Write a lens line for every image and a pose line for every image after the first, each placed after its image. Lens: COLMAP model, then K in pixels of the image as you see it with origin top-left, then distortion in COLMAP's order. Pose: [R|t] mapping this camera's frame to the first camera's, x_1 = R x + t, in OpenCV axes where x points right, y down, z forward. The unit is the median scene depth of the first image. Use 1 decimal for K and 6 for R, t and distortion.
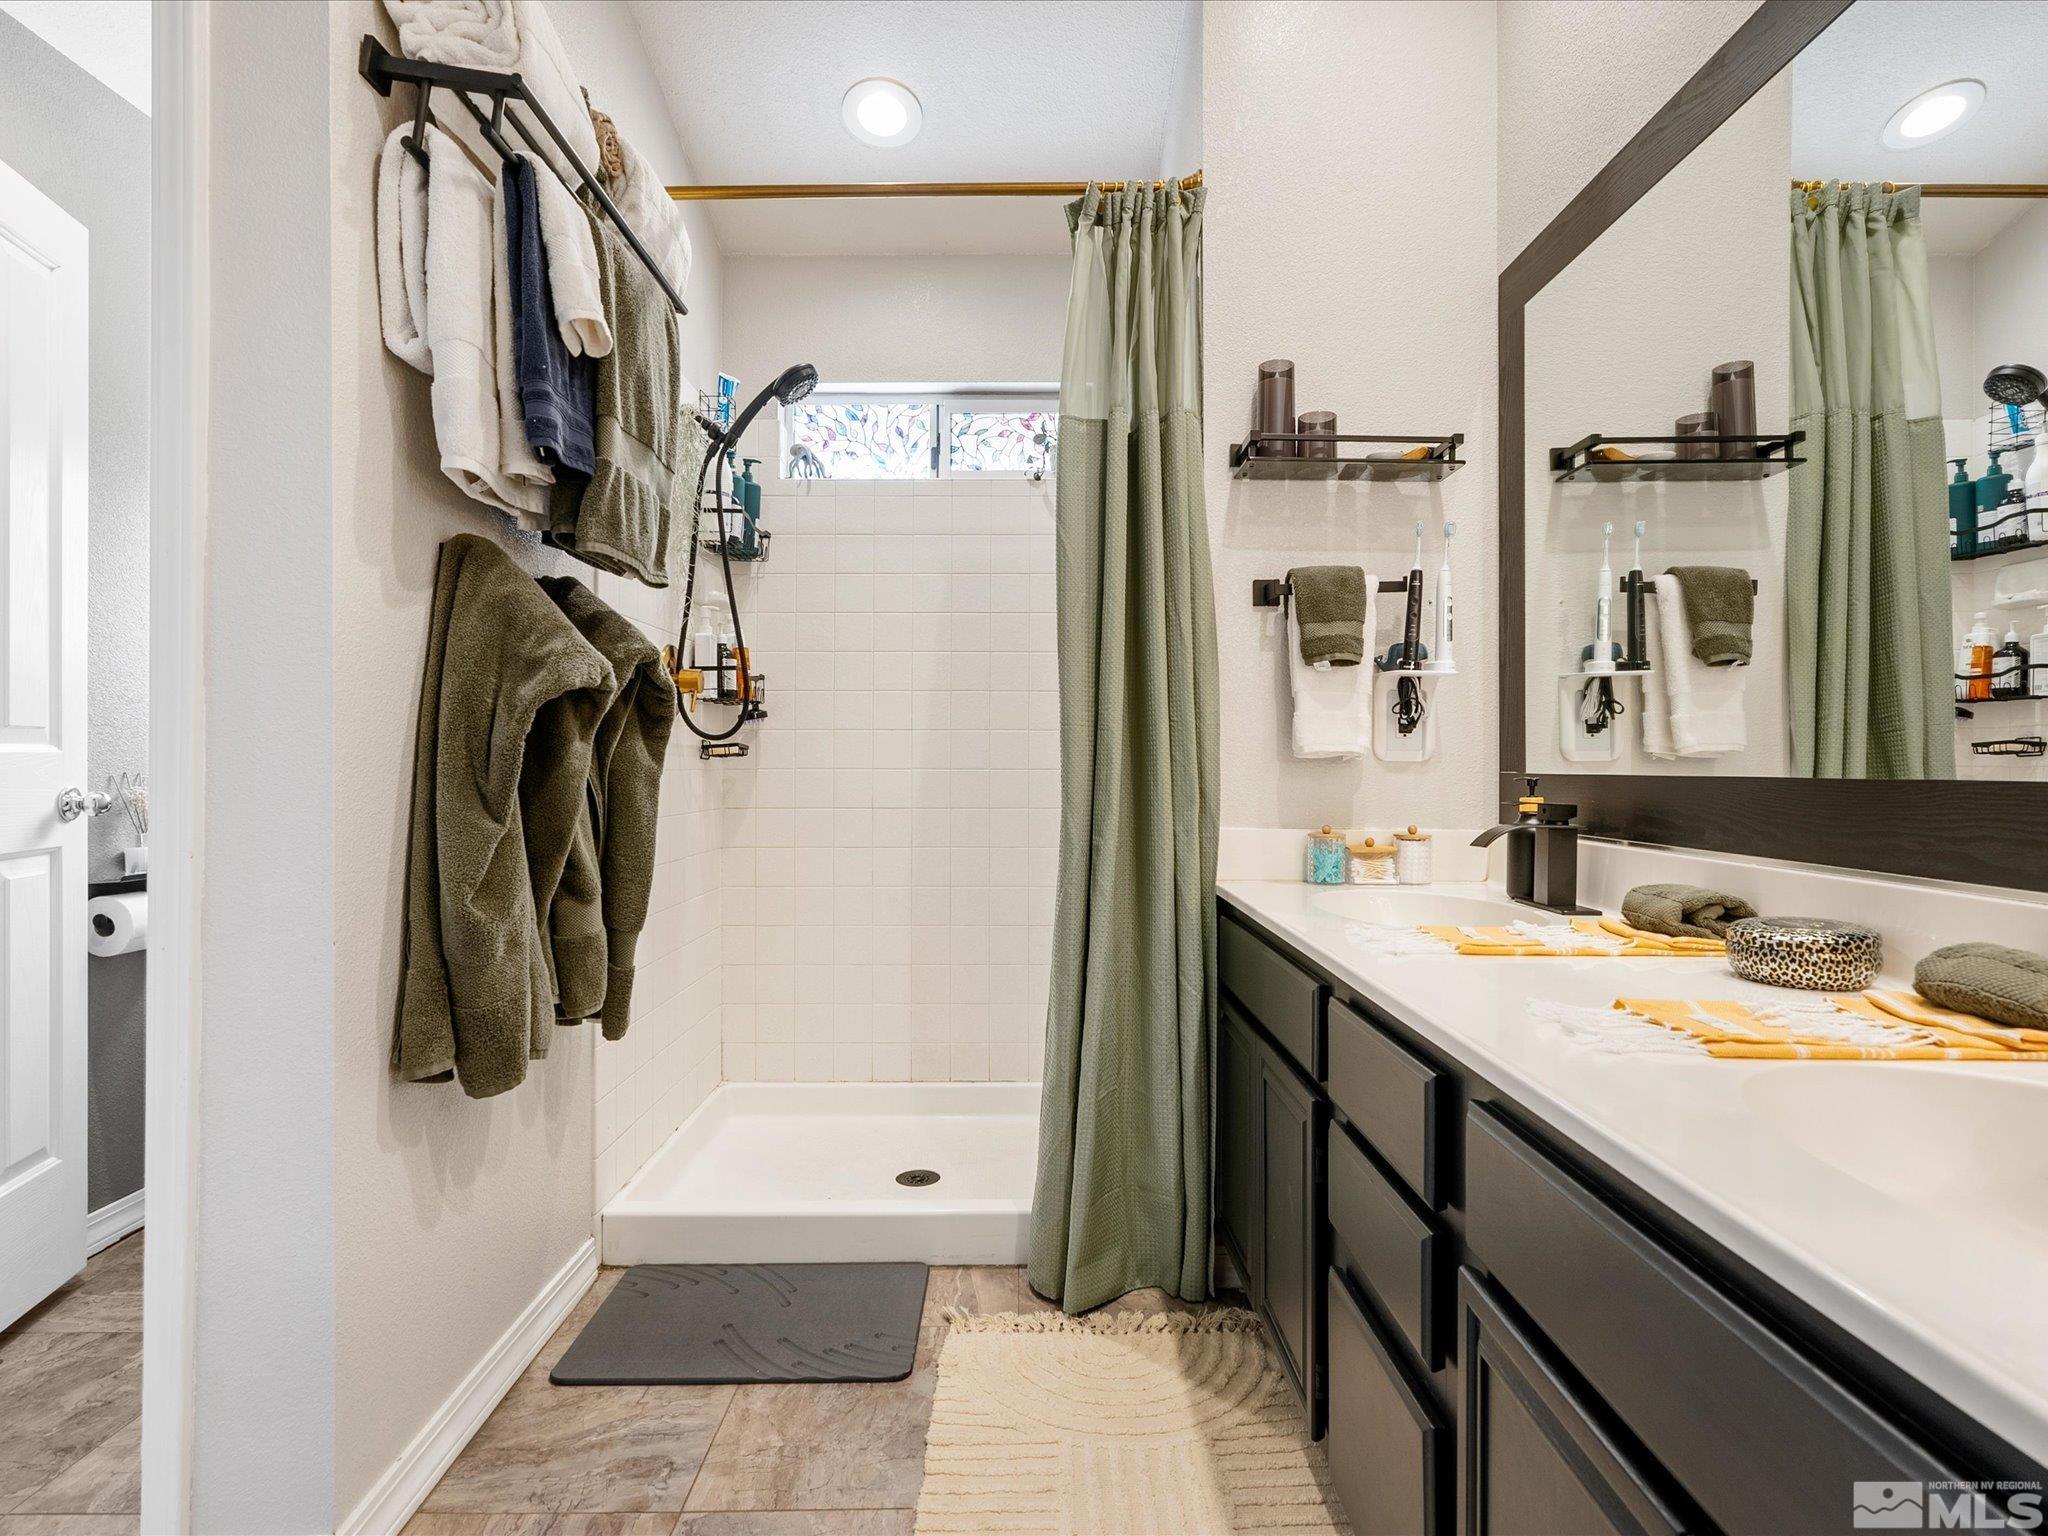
lens RADIAL K [[1079.9, 0, 1022.7], [0, 1079.9, 767.9], [0, 0, 1]] dist [-0.004653, 0.017058]
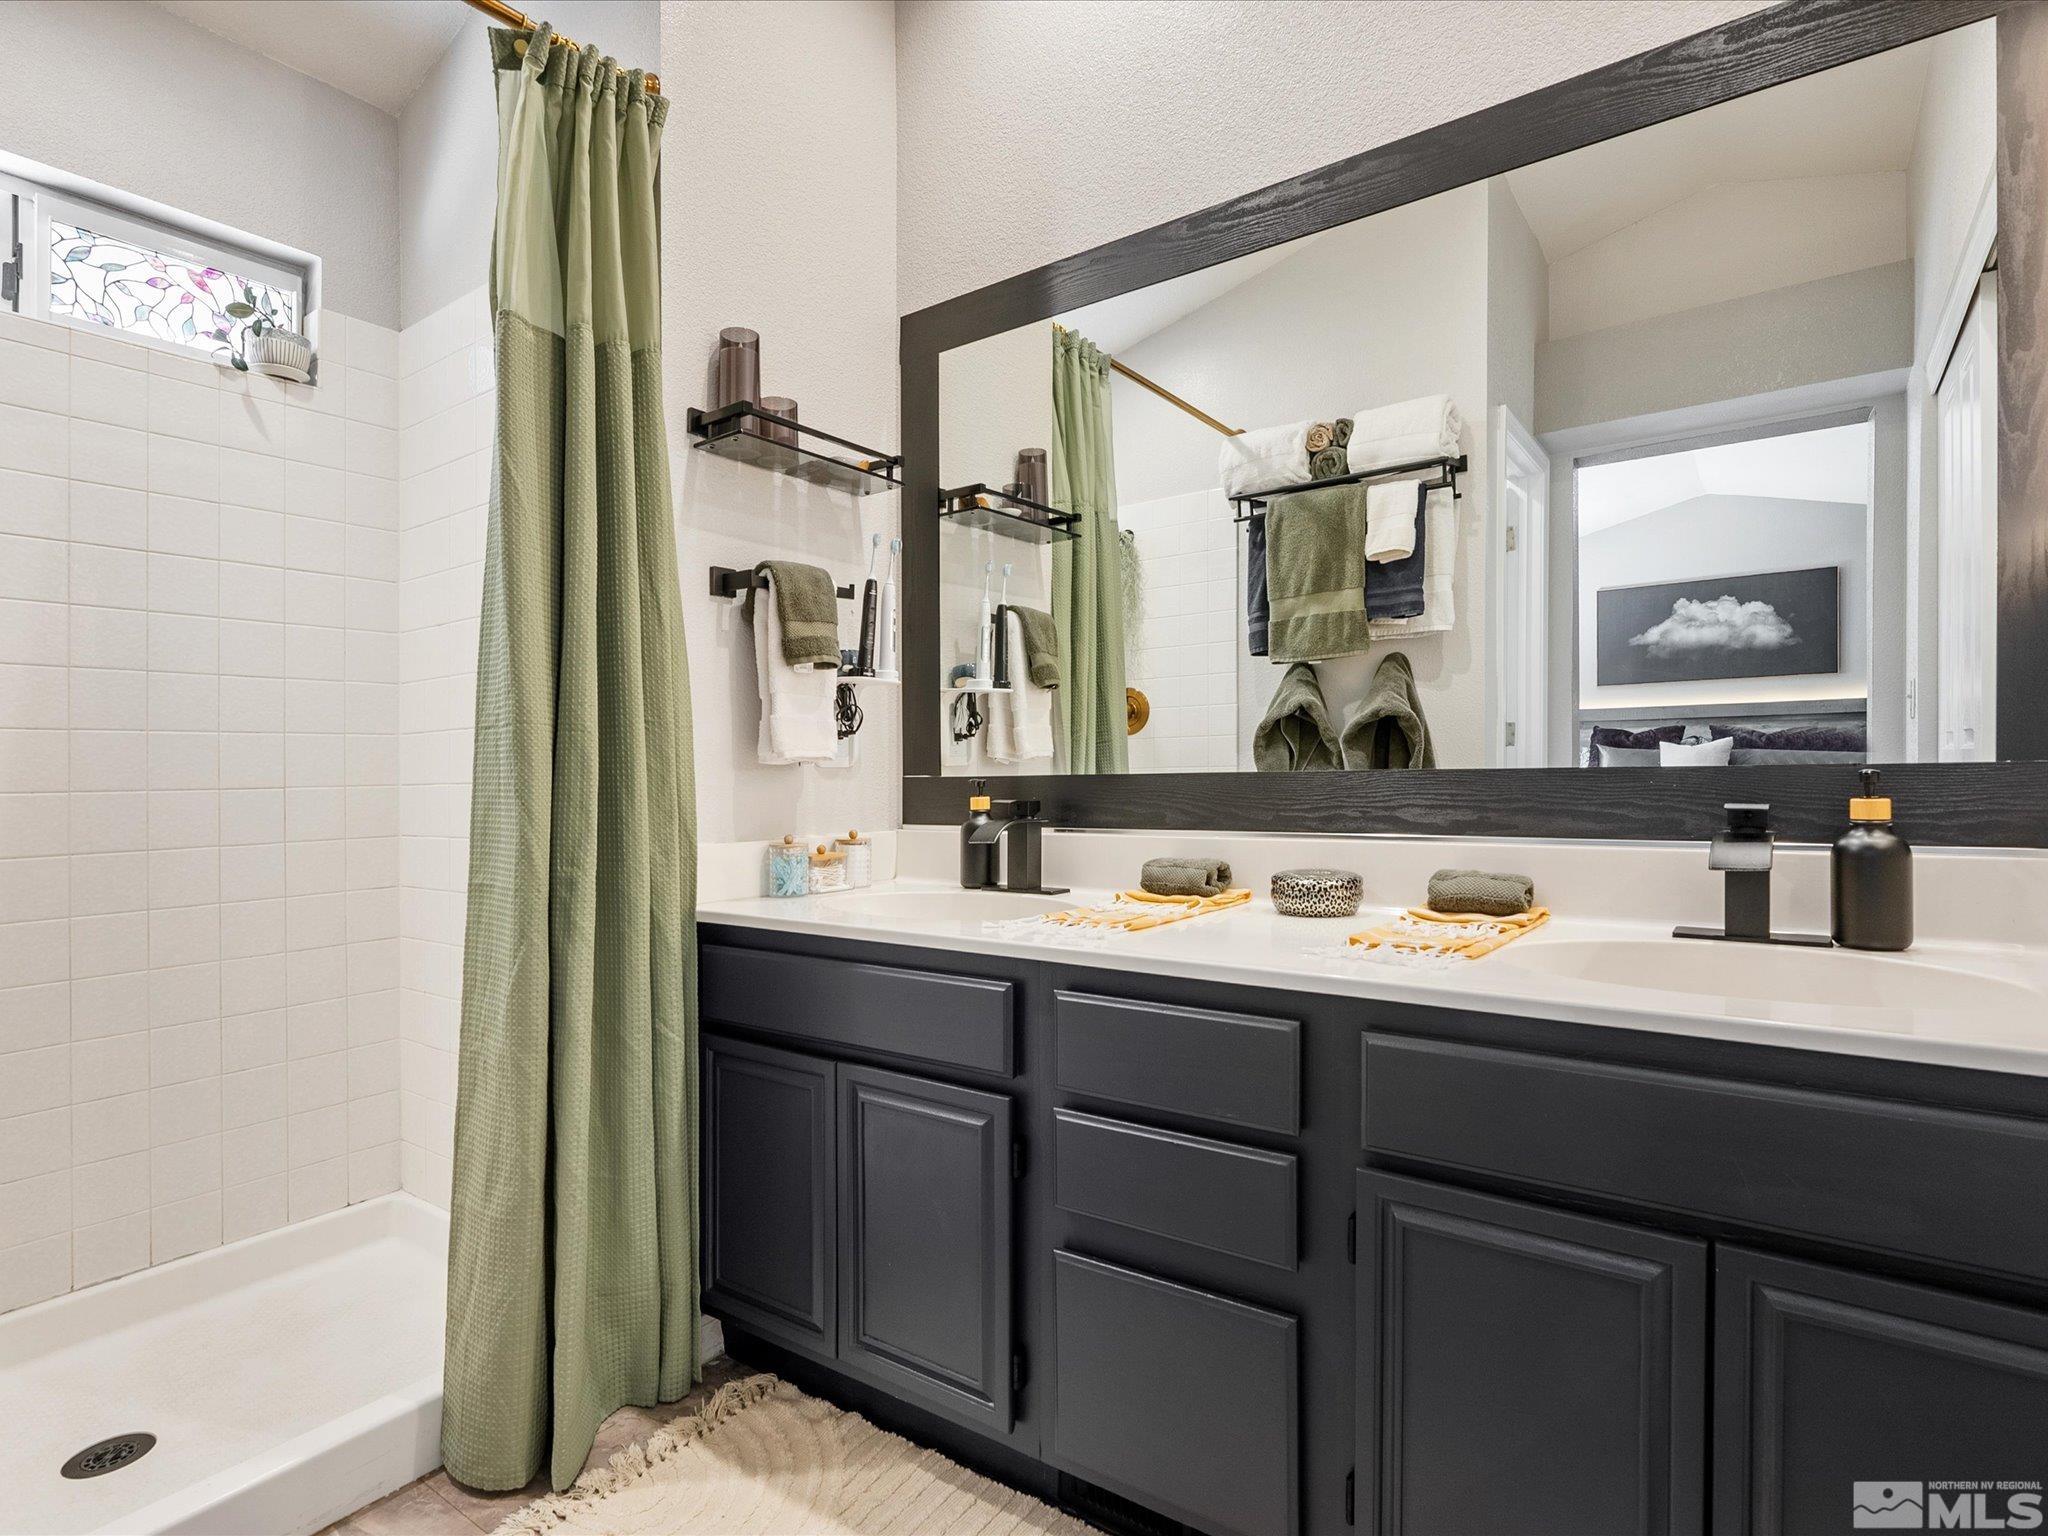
lens RADIAL K [[1077.3, 0, 1029.0], [0, 1077.3, 780.0], [0, 0, 1]] dist [-0.001102, 0.000220]
pose [[0.583561, -0.018649, 0.811855, -0.368978], [0.020901, 0.999750, 0.007941, 0.001710], [-0.811801, 0.012334, 0.583805, 0.275485]]
